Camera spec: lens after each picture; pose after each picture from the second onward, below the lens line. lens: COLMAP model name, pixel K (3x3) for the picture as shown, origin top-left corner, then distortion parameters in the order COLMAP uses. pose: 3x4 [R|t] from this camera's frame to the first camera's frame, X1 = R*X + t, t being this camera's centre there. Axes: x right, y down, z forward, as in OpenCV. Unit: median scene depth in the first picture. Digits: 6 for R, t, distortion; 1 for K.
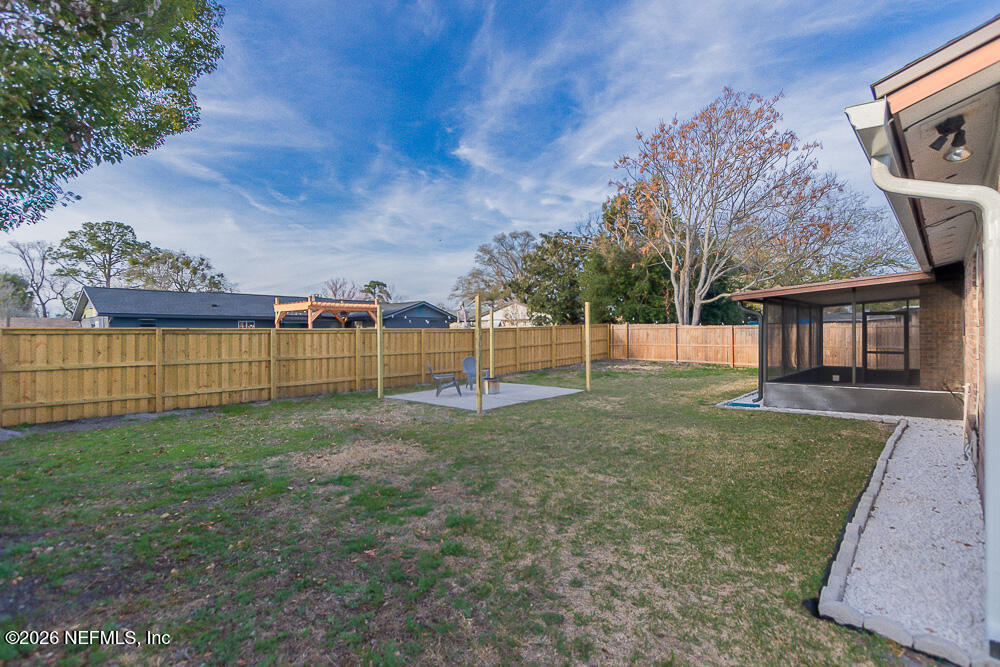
lens RADIAL K [[467.4, 0, 504.4], [0, 467.4, 333.5], [0, 0, 1]] dist [0.006105, -0.001175]
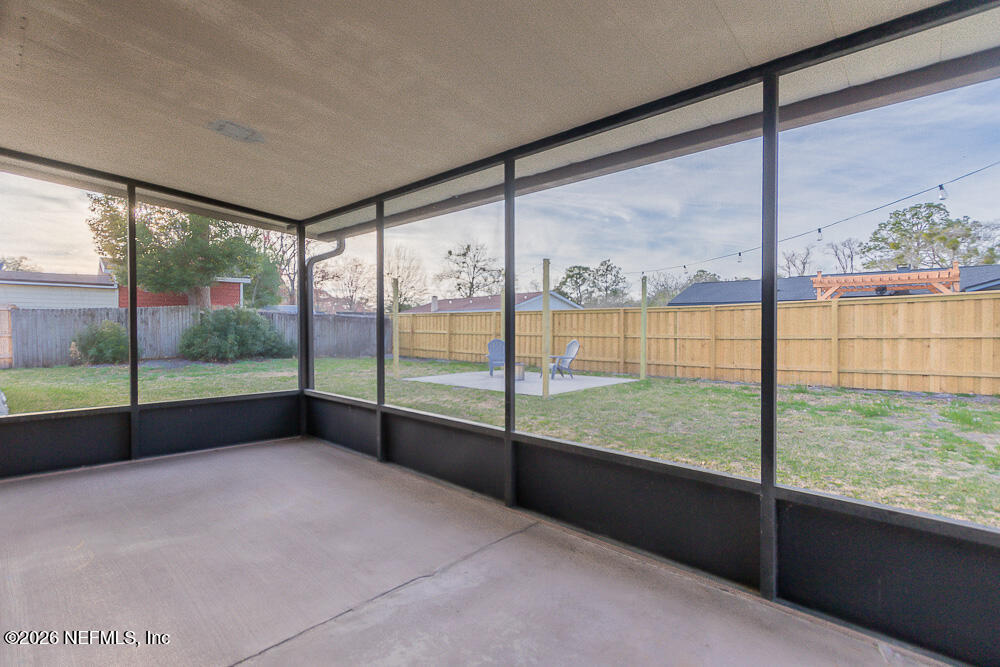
lens RADIAL K [[467.4, 0, 503.7], [0, 467.4, 330.0], [0, 0, 1]] dist [0.006105, -0.001175]
pose [[0.006800, 0.016954, -0.999833, 0.794224], [-0.000523, 0.999856, 0.016950, 0.019047], [0.999977, 0.000408, 0.006808, 0.934830]]
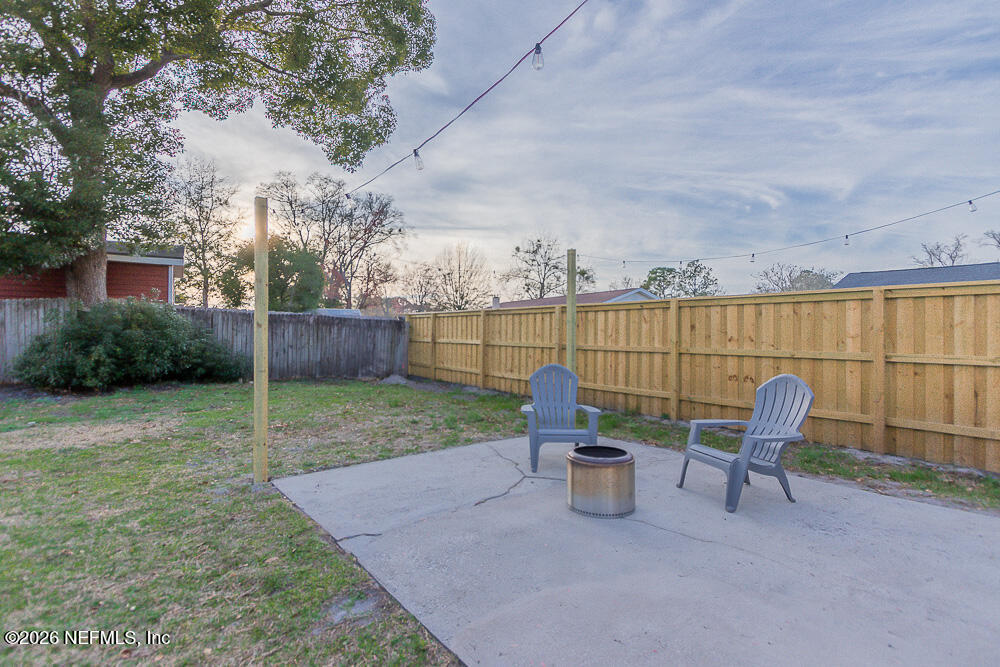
lens RADIAL K [[467.4, 0, 499.5], [0, 467.4, 333.3], [0, 0, 1]] dist [0.006105, -0.001175]
pose [[-0.163331, 0.009998, -0.986521, 0.233872], [-0.001505, 0.999945, 0.010384, 0.023932], [0.986570, 0.003181, -0.163307, 0.946411]]
